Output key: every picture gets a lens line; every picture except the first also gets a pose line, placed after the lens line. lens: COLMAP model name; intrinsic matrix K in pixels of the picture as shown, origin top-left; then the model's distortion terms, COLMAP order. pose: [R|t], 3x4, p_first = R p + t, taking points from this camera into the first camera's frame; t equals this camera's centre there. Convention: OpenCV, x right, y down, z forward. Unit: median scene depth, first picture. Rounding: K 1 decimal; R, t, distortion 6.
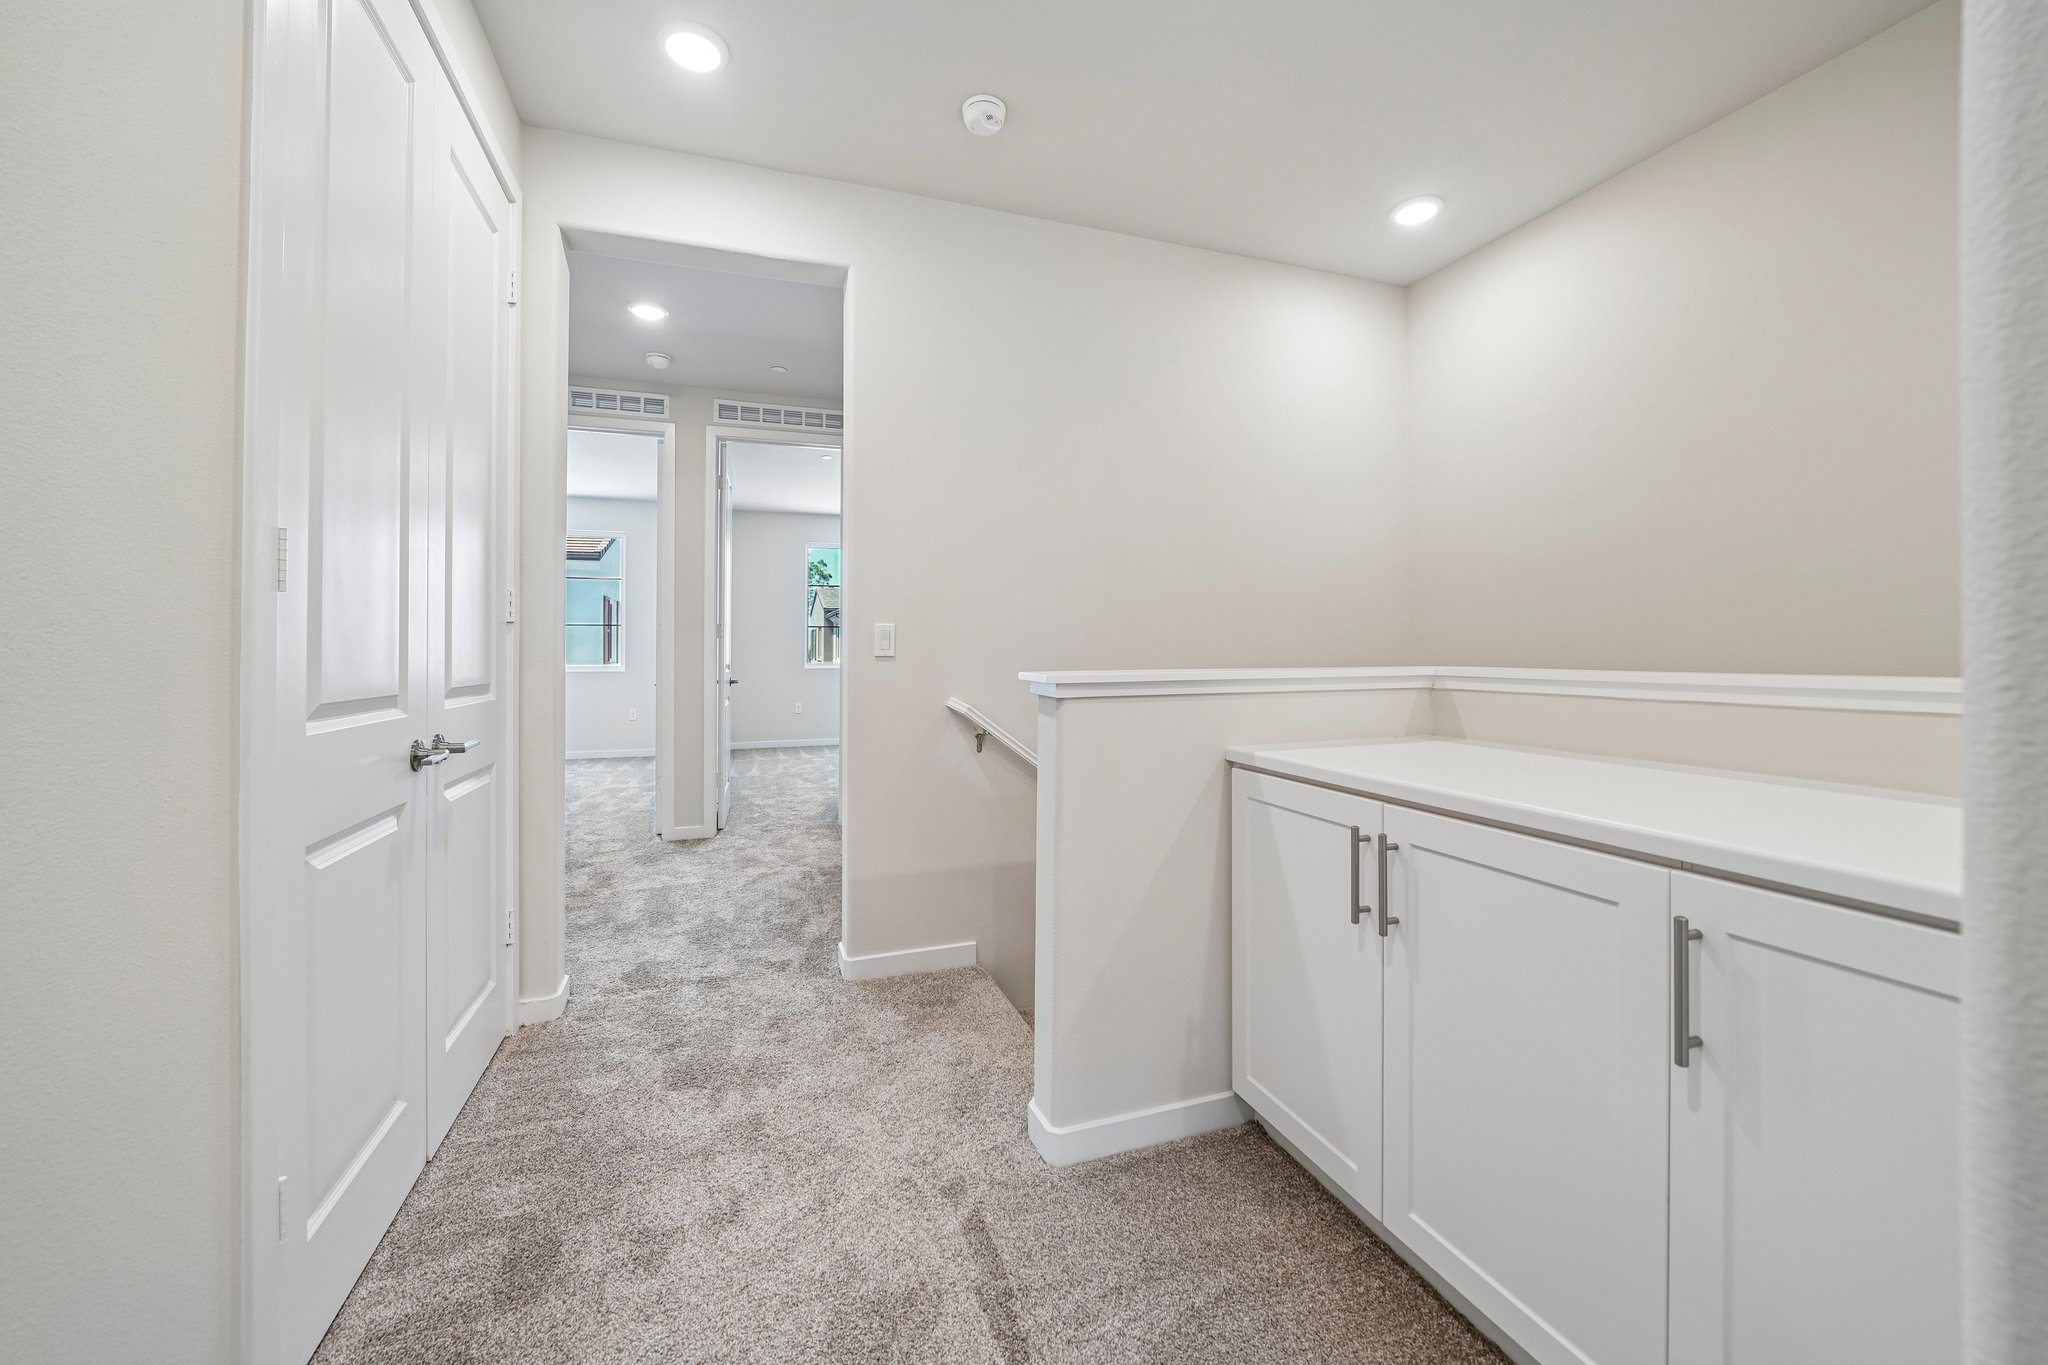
lens RADIAL K [[789.0, 0, 1017.8], [0, 789.0, 653.9], [0, 0, 1]] dist [-0.012407, 0.000239]
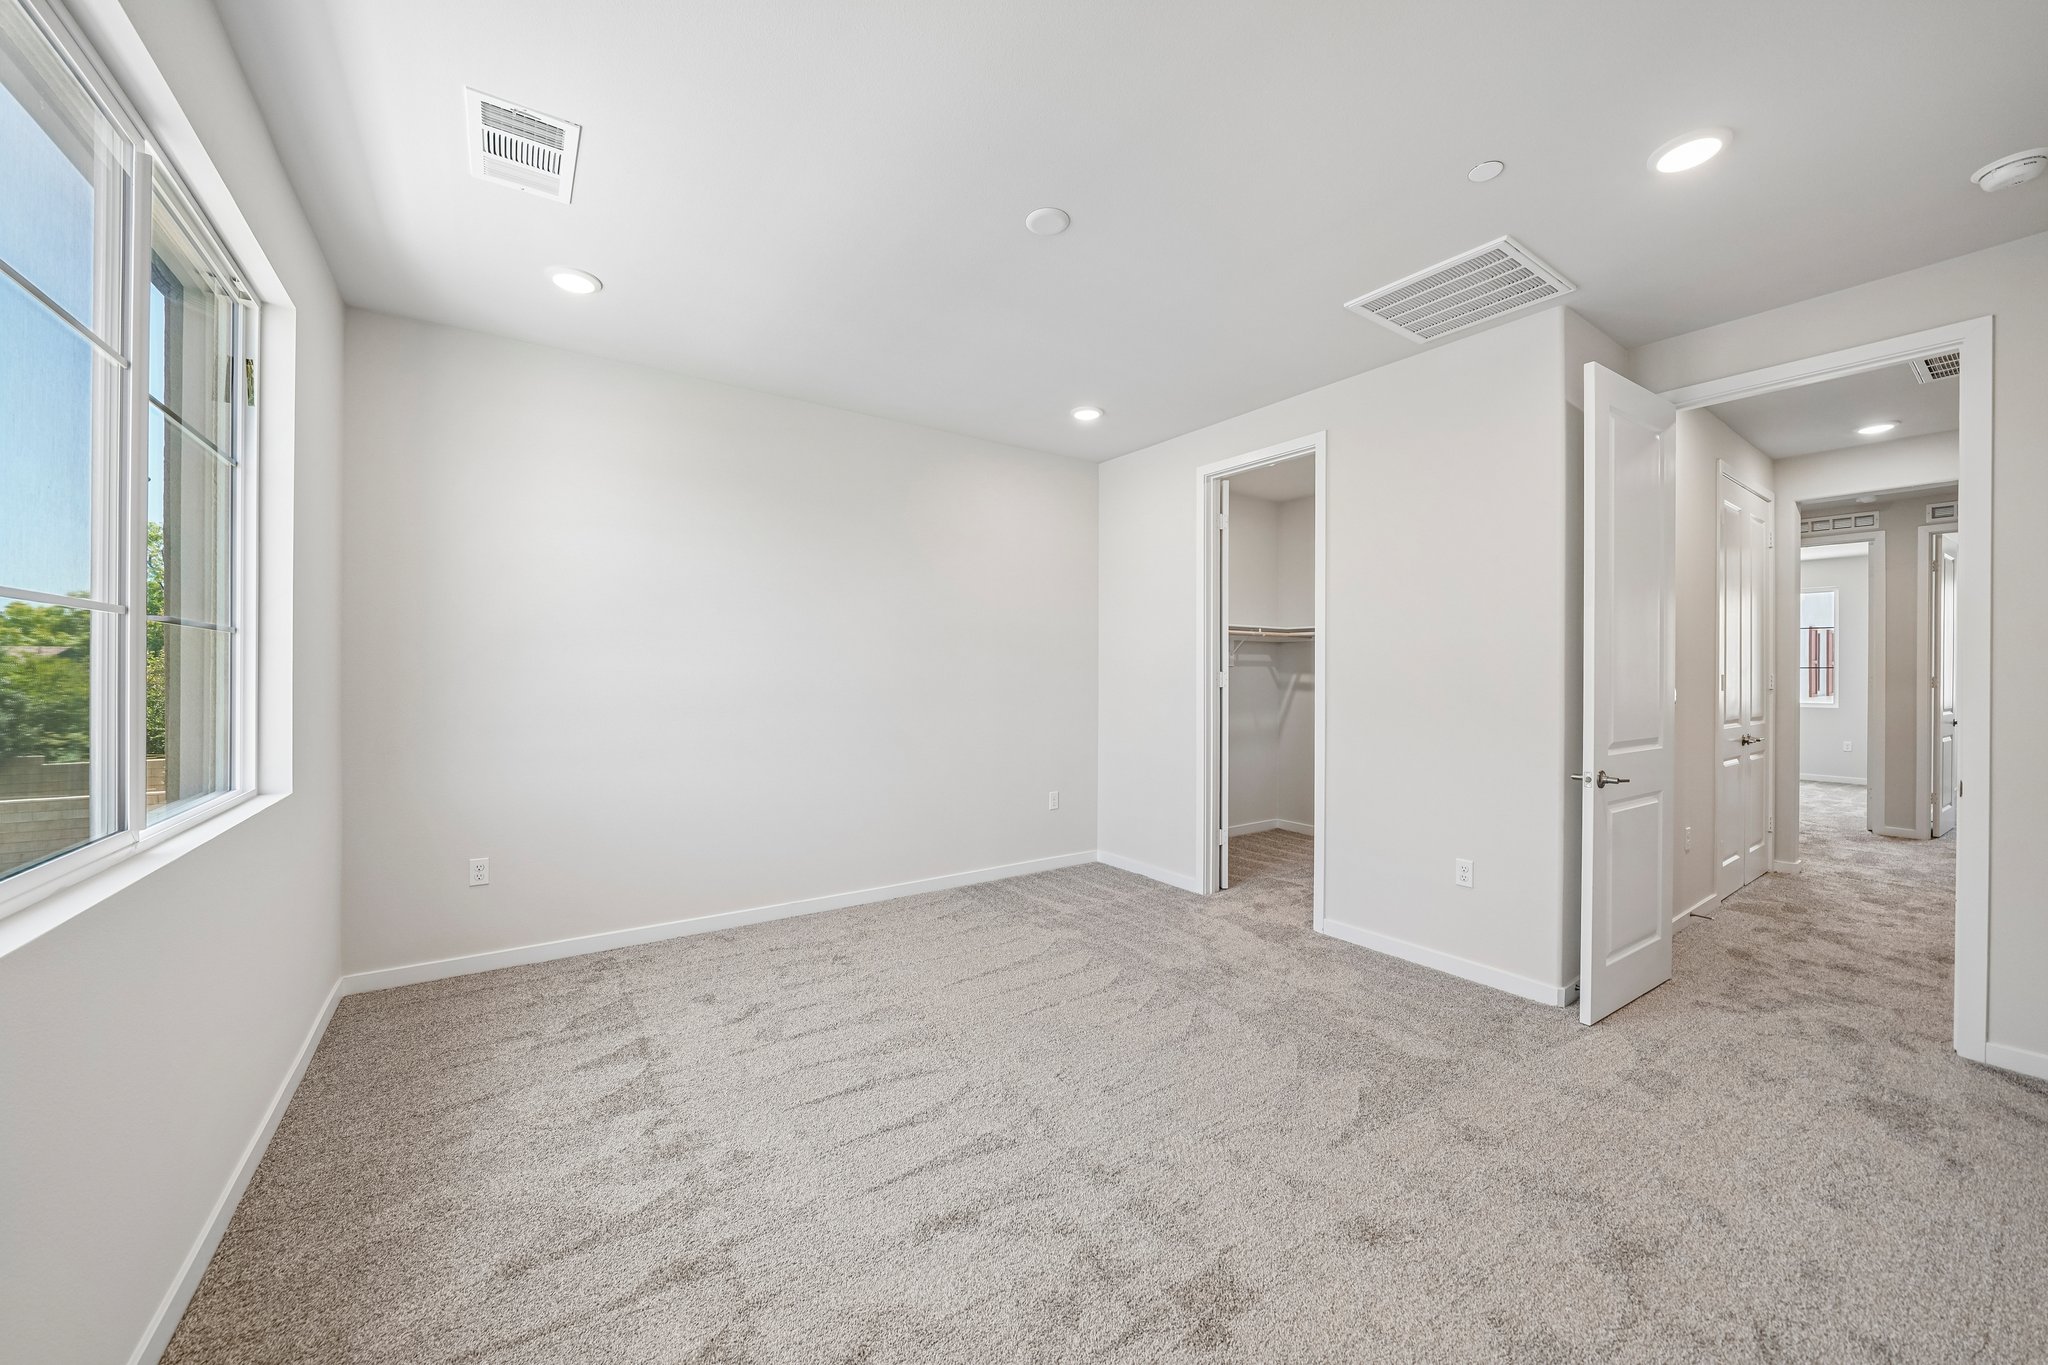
lens RADIAL K [[751.3, 0, 1020.5], [0, 751.3, 671.1], [0, 0, 1]] dist [-0.010099, 0.000422]
pose [[0.270593, -0.005354, -0.962679, 0.811165], [-0.006444, 0.999952, -0.007373, -0.061102], [0.962672, 0.008199, 0.270545, -1.622935]]
